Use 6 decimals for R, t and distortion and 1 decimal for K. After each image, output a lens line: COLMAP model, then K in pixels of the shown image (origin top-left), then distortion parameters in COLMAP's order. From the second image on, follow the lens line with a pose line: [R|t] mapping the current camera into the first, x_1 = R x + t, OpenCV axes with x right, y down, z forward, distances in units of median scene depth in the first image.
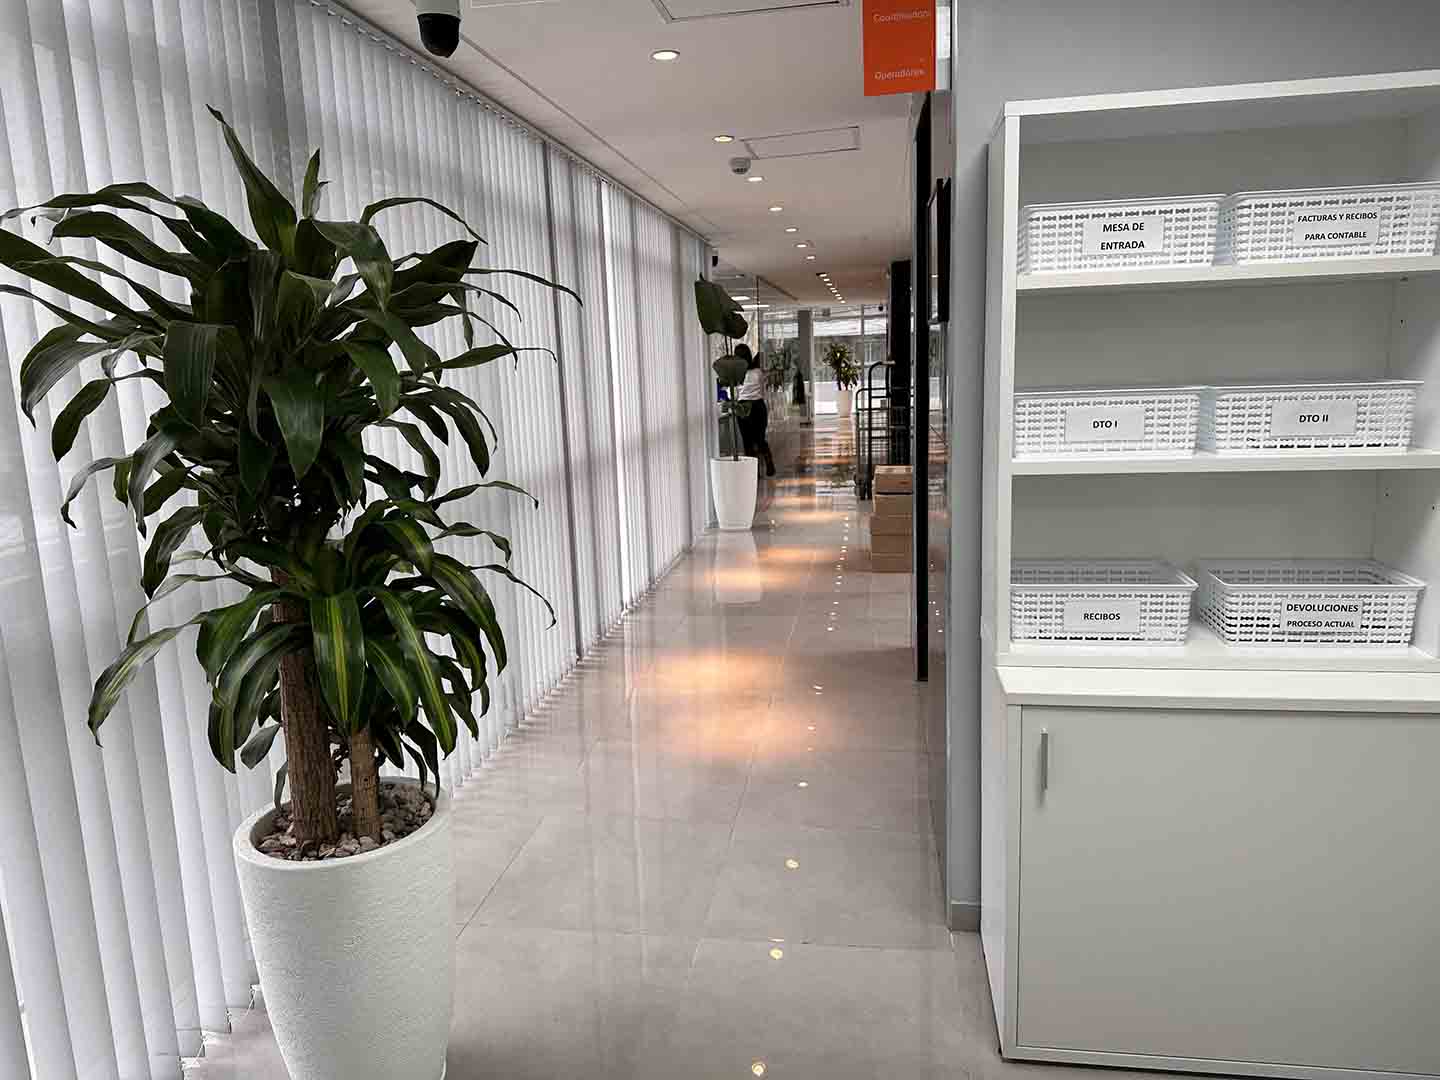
lens RADIAL K [[1015.3, 0, 716.6], [0, 1015.3, 549.4], [0, 0, 1]] dist [0.008686, 0.000100]
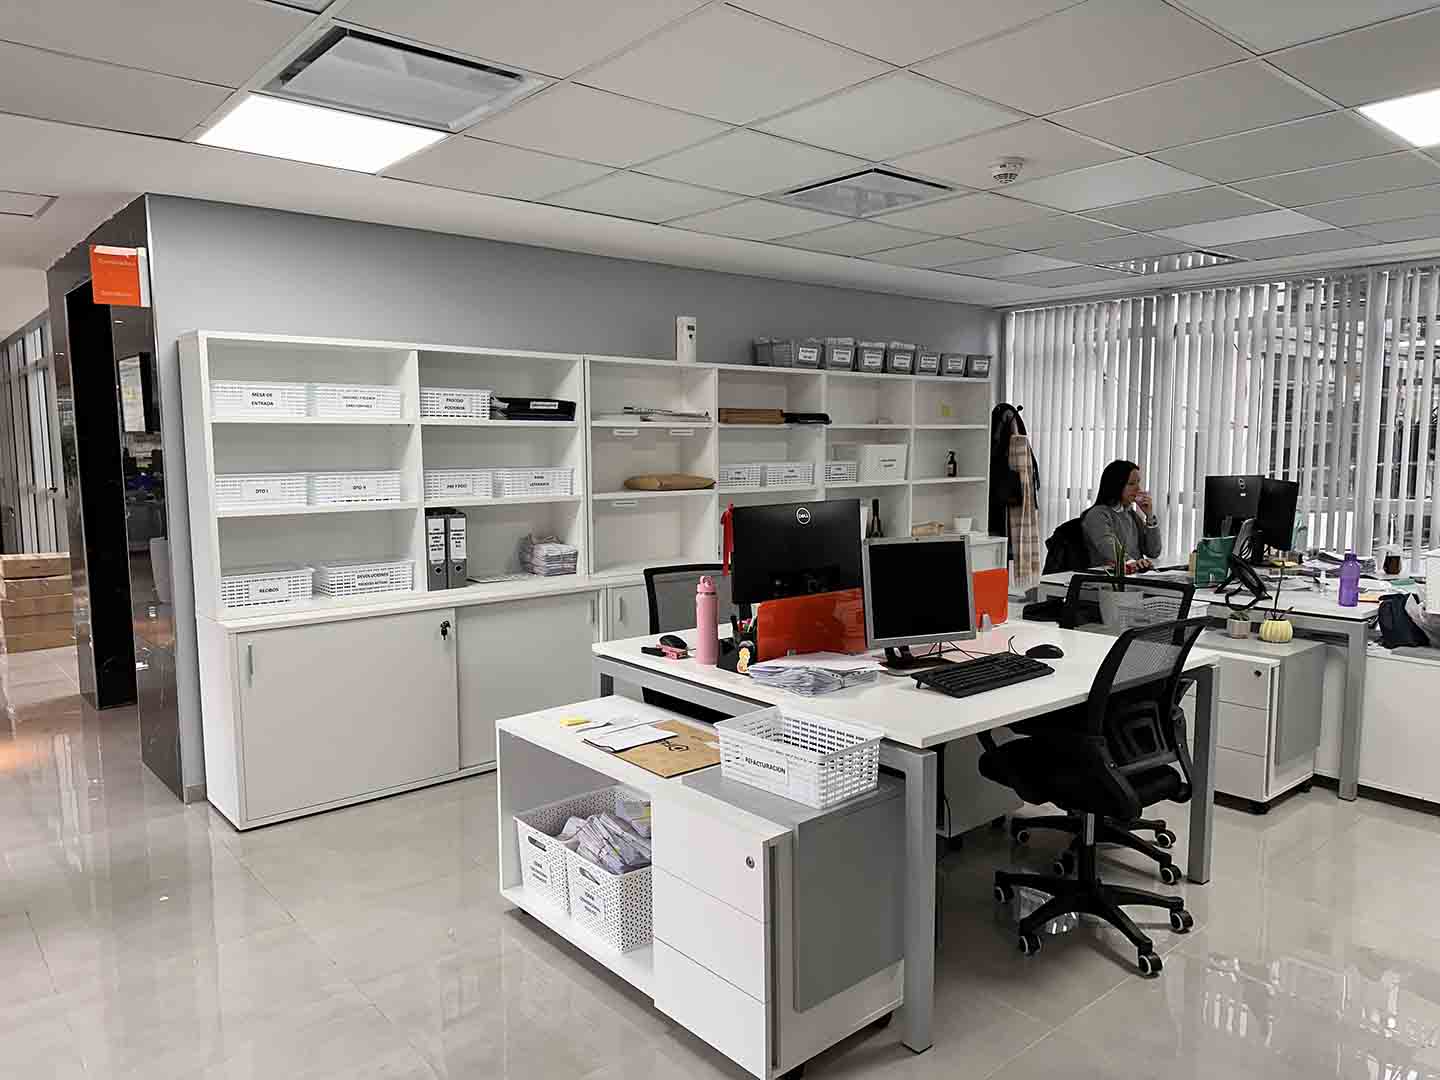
lens RADIAL K [[1015.3, 0, 716.6], [0, 1015.3, 549.4], [0, 0, 1]] dist [0.008686, 0.000100]
pose [[0.665071, -0.058184, 0.744510, -0.515551], [0.115928, 0.992918, -0.025961, 0.145279], [-0.737727, 0.103576, 0.667106, -0.973688]]
